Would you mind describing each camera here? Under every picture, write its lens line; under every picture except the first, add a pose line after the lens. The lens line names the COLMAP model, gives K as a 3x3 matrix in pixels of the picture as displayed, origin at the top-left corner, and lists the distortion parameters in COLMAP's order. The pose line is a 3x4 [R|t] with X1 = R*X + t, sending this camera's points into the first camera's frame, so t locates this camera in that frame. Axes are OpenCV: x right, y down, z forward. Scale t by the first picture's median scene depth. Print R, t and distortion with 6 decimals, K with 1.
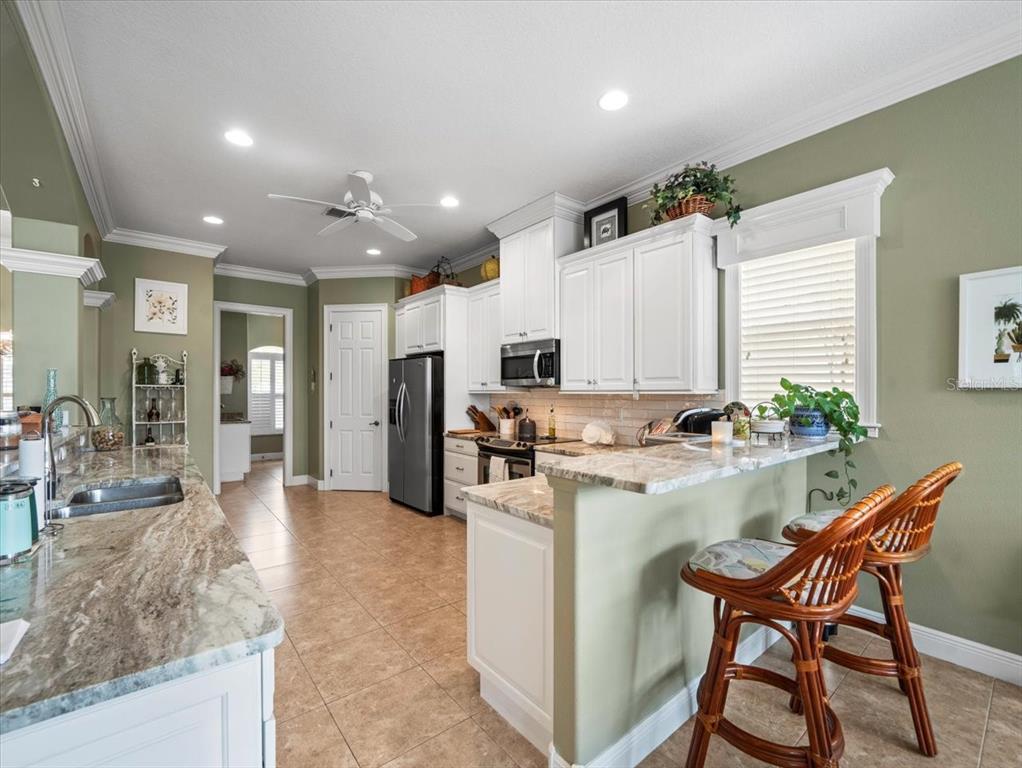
lens RADIAL K [[447.4, 0, 505.9], [0, 447.4, 390.3], [0, 0, 1]] dist [-0.011197, -0.000073]
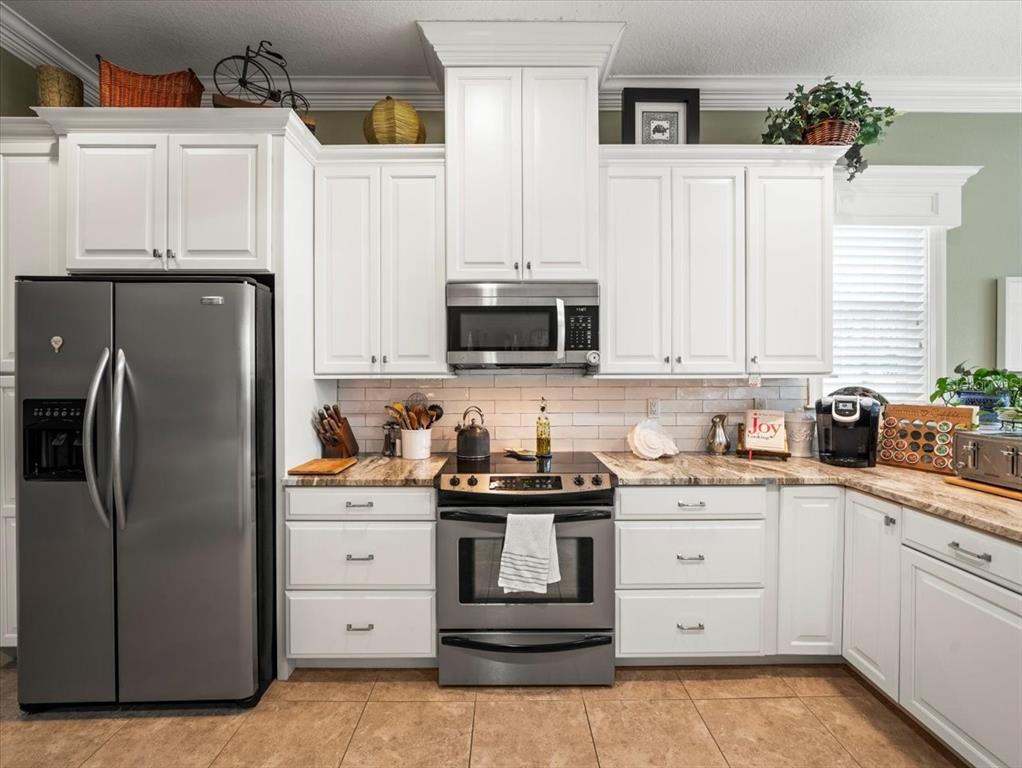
lens RADIAL K [[443.5, 0, 507.1], [0, 443.5, 374.7], [0, 0, 1]] dist [-0.011216, 0.000293]
pose [[0.615531, -0.000442, 0.788112, -0.343067], [-0.001156, 0.999998, 0.001464, 0.001350], [-0.788112, -0.001812, 0.615530, 0.625864]]
